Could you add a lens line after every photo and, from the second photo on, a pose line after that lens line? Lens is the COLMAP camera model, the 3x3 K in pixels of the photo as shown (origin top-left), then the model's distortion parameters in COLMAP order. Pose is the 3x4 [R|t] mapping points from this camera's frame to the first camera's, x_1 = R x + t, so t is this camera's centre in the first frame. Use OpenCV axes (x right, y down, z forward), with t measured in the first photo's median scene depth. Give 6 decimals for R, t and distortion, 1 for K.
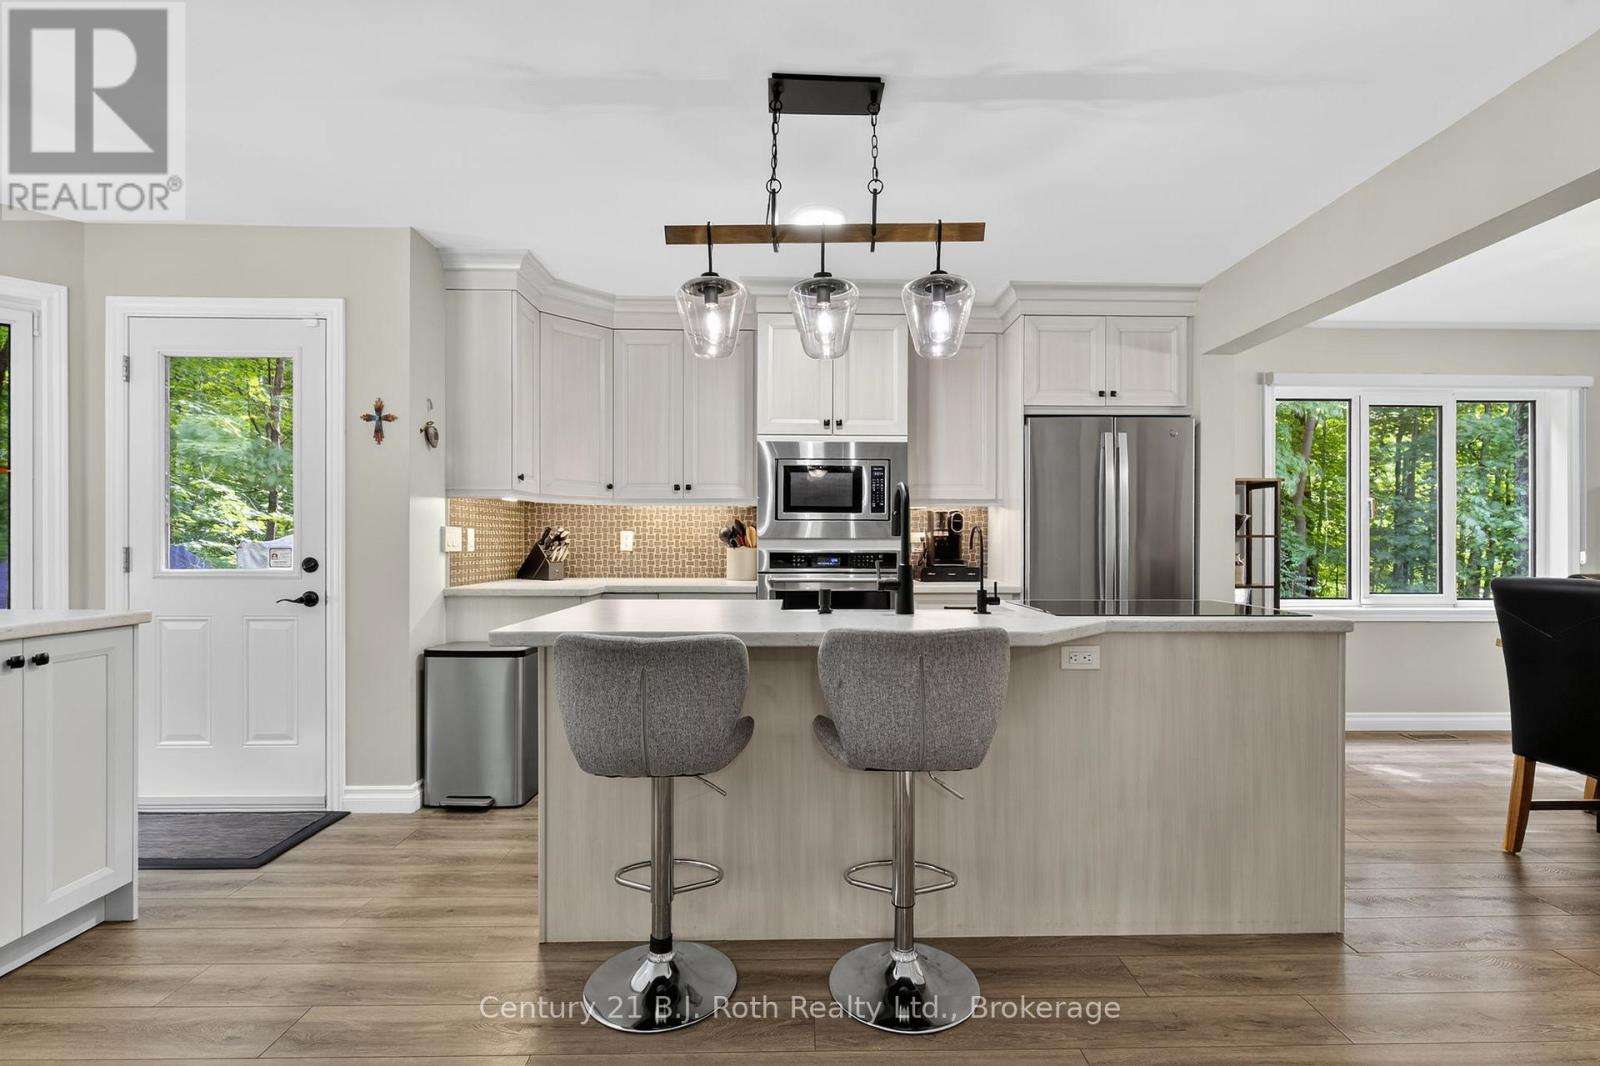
lens RADIAL K [[712.7, 0, 807.1], [0, 712.7, 543.5], [0, 0, 1]] dist [-0.001111, -0.000348]
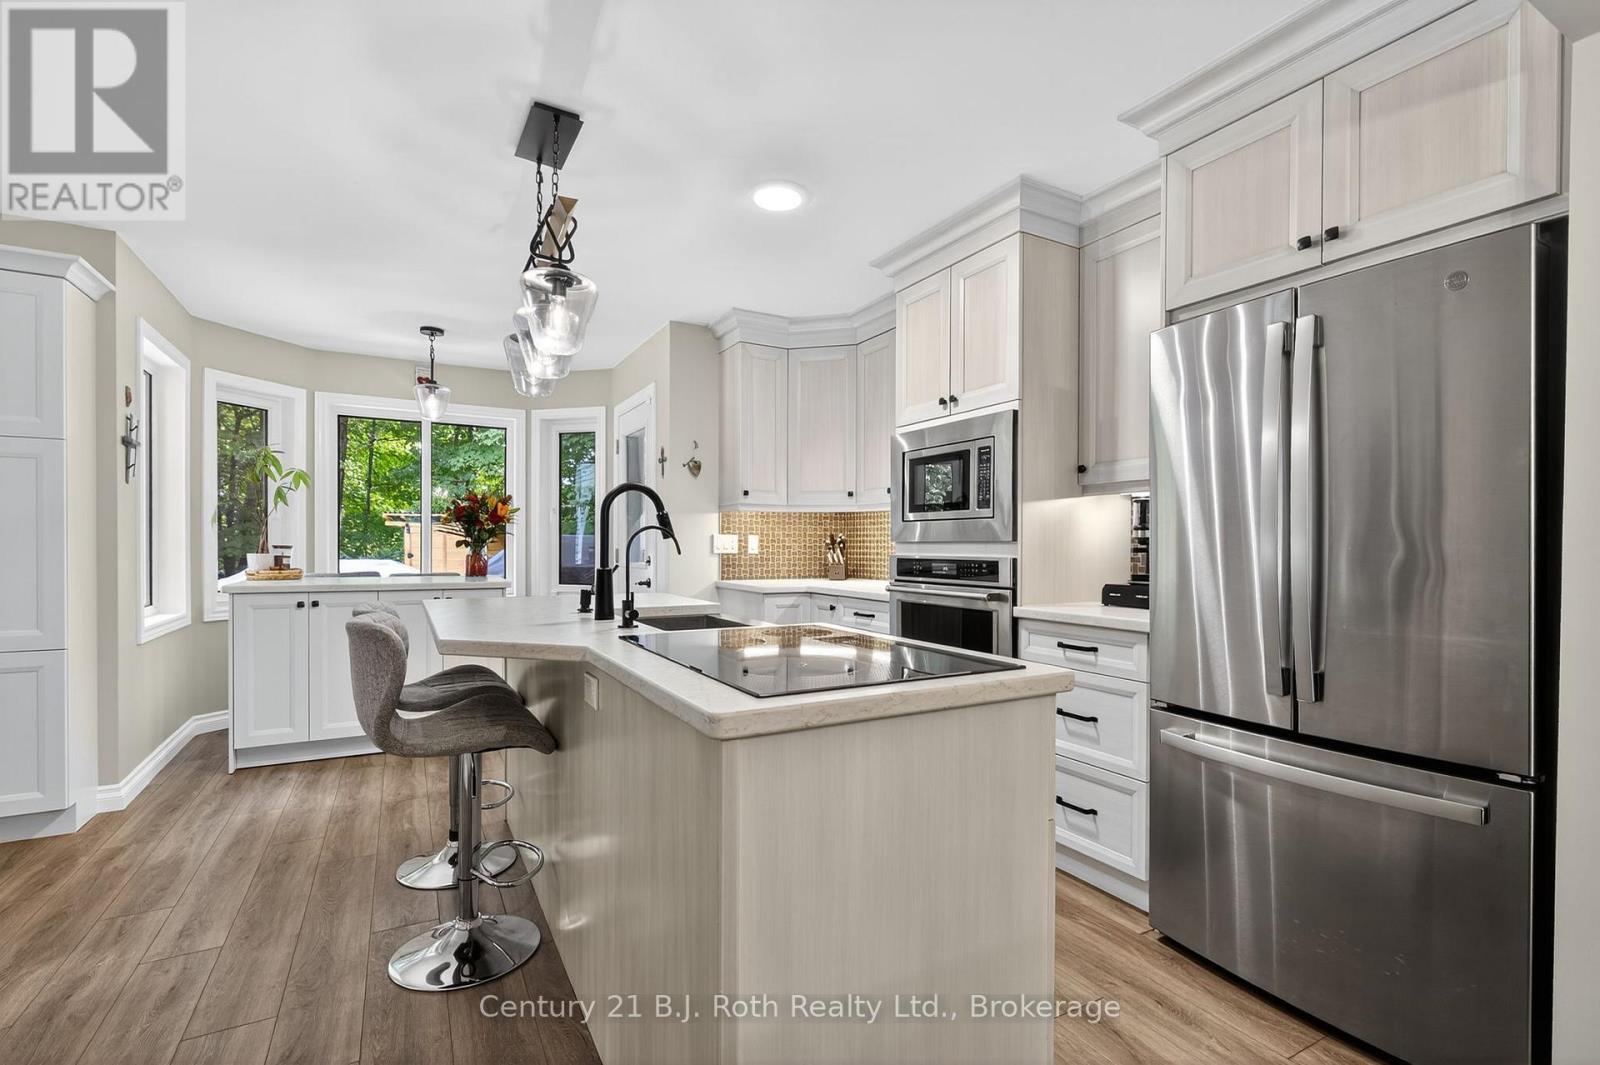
lens RADIAL K [[724.6, 0, 803.9], [0, 724.6, 541.6], [0, 0, 1]] dist [0.001595, -0.000111]
pose [[0.475020, -0.005223, -0.879959, 0.697167], [-0.005362, 0.999947, -0.008830, 0.000832], [0.879959, 0.008913, 0.474967, 0.470099]]
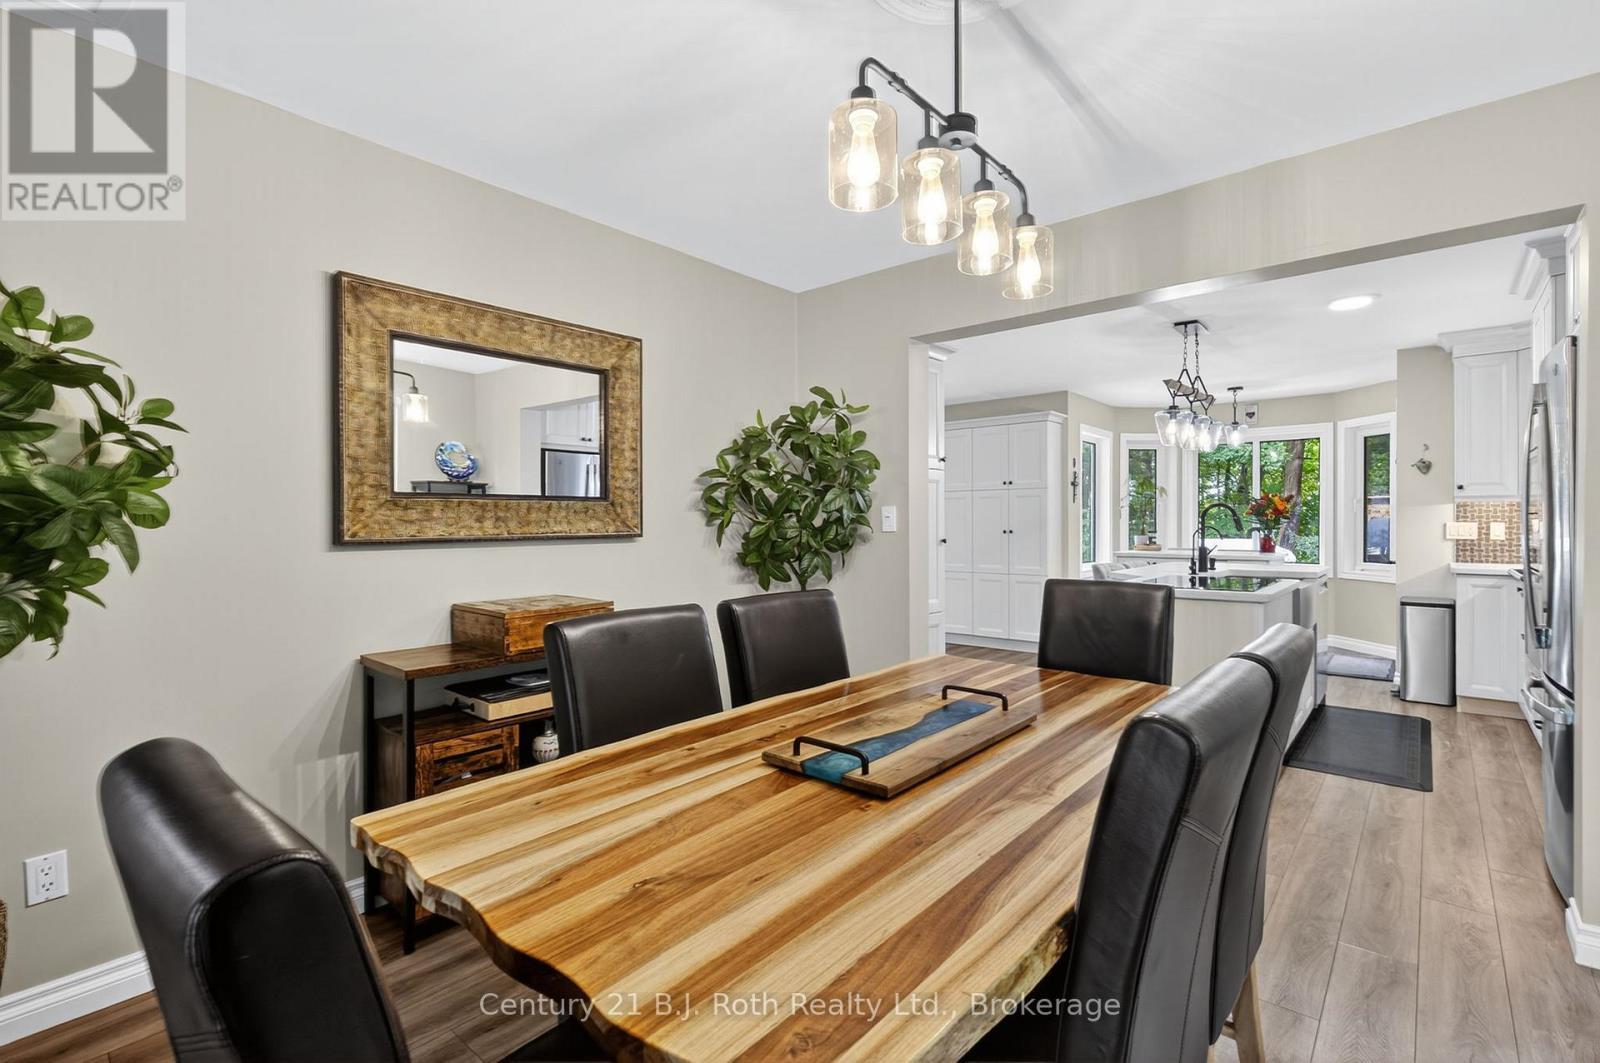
lens RADIAL K [[735.2, 0, 800.0], [0, 735.2, 531.5], [0, 0, 1]] dist [0.001343, 0.000125]
pose [[-0.674742, 0.006961, -0.738021, 1.482406], [-0.000892, 0.999947, 0.010247, -0.017676], [0.738053, 0.007572, -0.674700, 0.961773]]
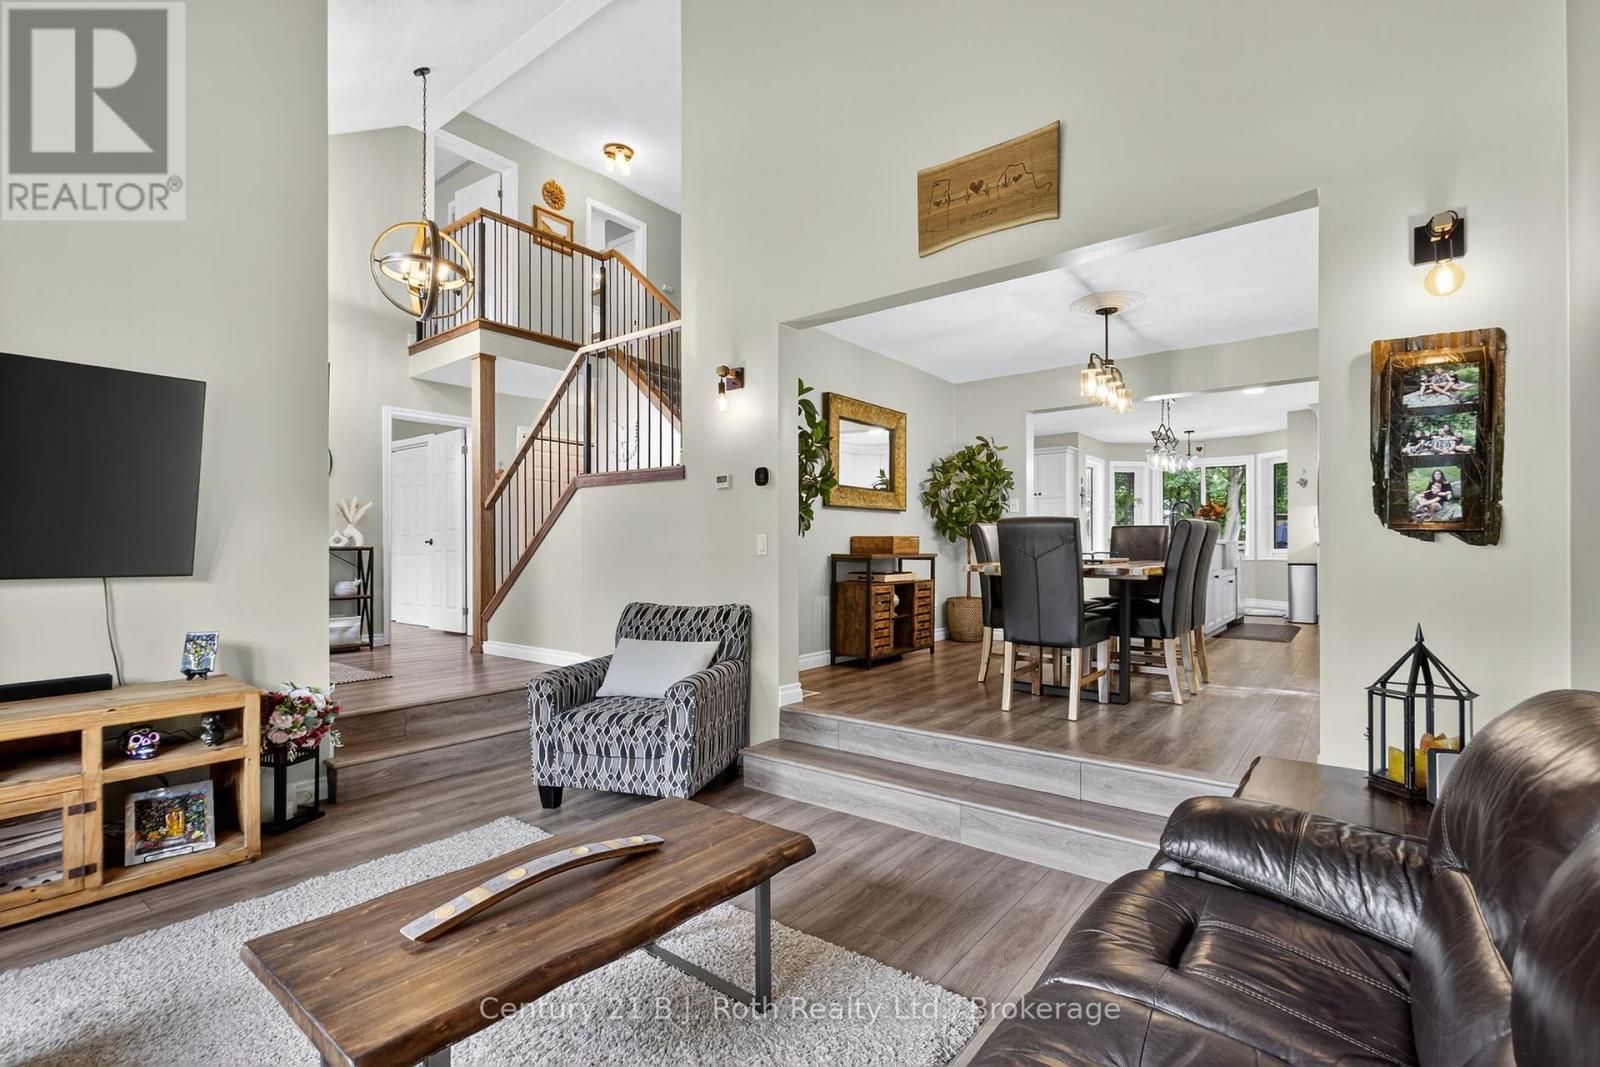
lens RADIAL K [[712.7, 0, 807.1], [0, 712.7, 544.0], [0, 0, 1]] dist [-0.001111, -0.000348]
pose [[-0.639486, -0.003215, -0.768796, 2.371734], [-0.004460, 0.999990, -0.000473, 0.072348], [0.768789, 0.003127, -0.639494, 1.131032]]
